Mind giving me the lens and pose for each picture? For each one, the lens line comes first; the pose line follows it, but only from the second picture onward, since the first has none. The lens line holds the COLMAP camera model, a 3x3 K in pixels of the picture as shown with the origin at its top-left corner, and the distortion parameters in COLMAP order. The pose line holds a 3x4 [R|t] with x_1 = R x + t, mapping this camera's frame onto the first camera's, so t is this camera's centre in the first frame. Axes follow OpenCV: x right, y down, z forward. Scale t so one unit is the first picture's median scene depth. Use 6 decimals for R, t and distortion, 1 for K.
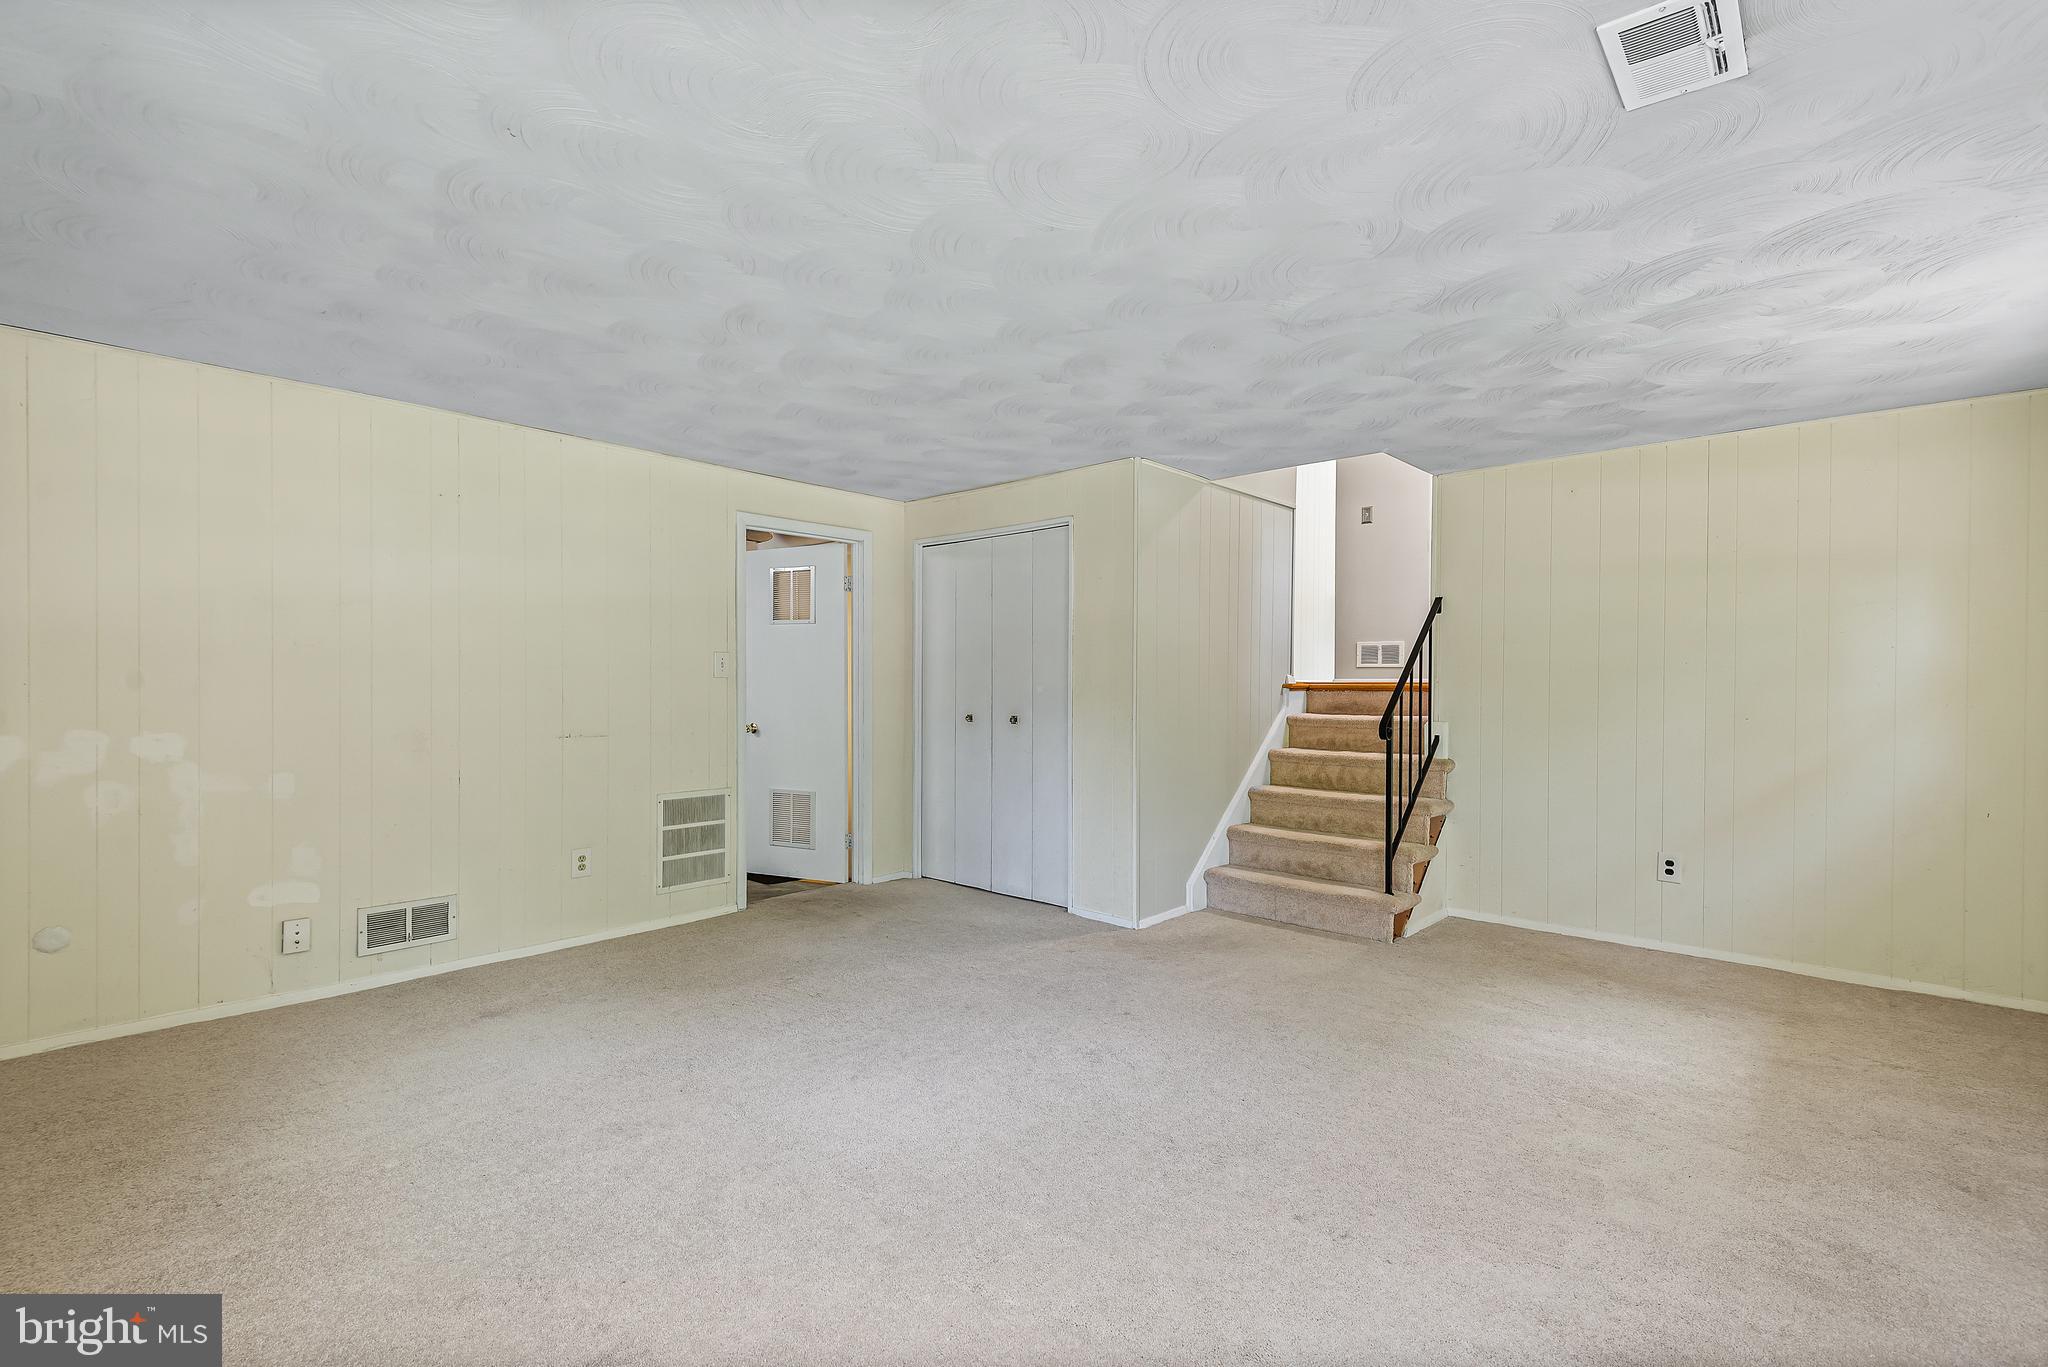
lens RADIAL K [[947.0, 0, 1021.9], [0, 947.0, 678.8], [0, 0, 1]] dist [0.023942, -0.005204]
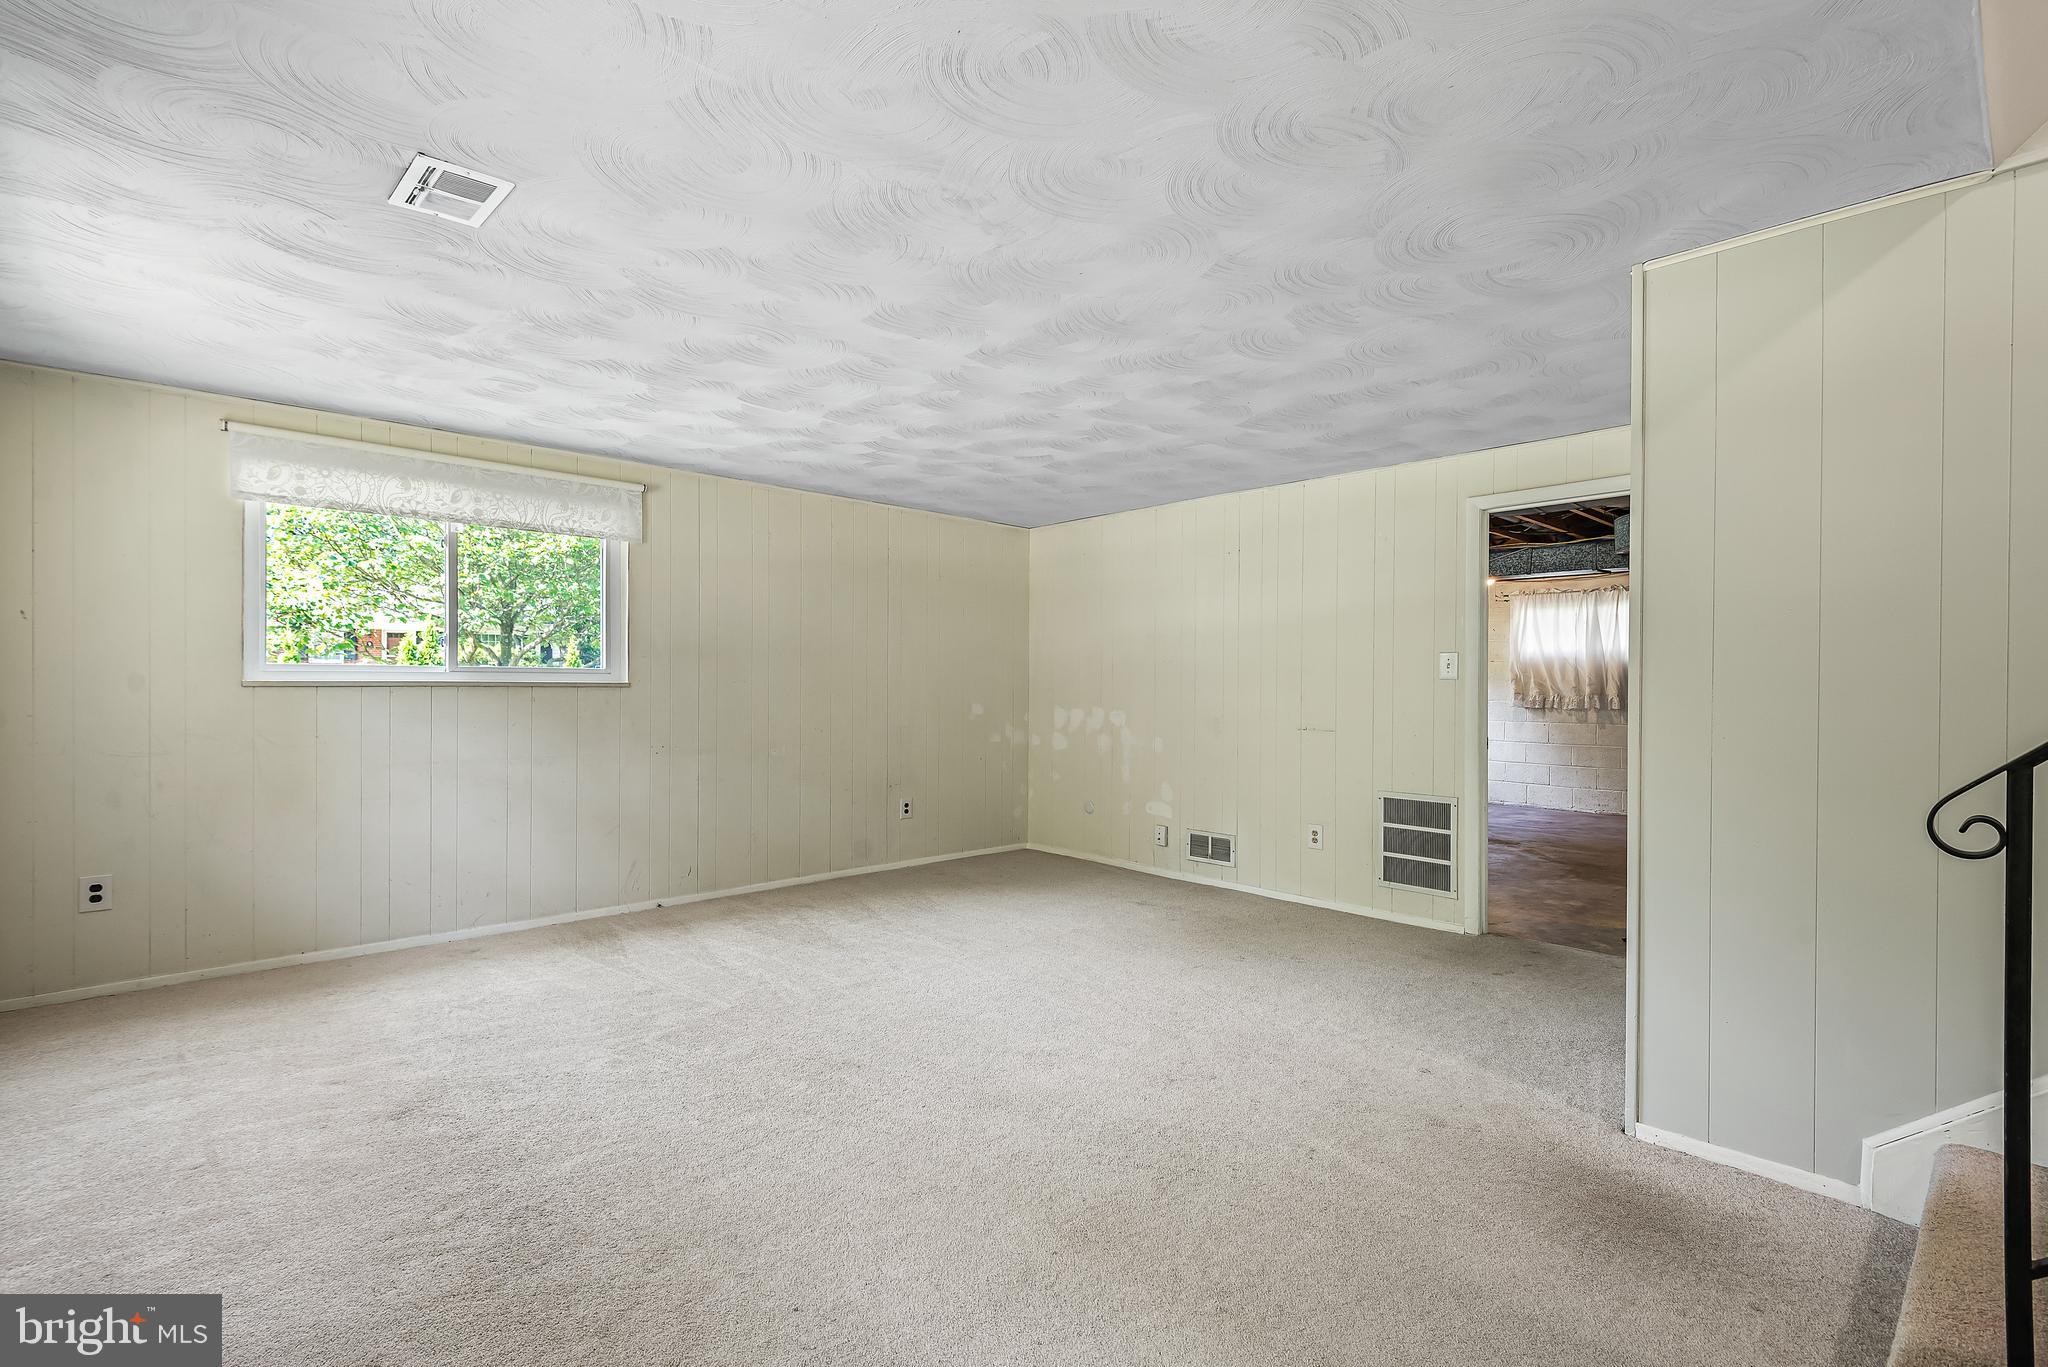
lens RADIAL K [[947.0, 0, 1015.4], [0, 947.0, 686.2], [0, 0, 1]] dist [0.023942, -0.005204]
pose [[-0.099684, -0.002843, -0.995015, 0.835784], [-0.003118, 0.999992, -0.002545, 0.011167], [0.995014, 0.002849, -0.099692, 0.832907]]
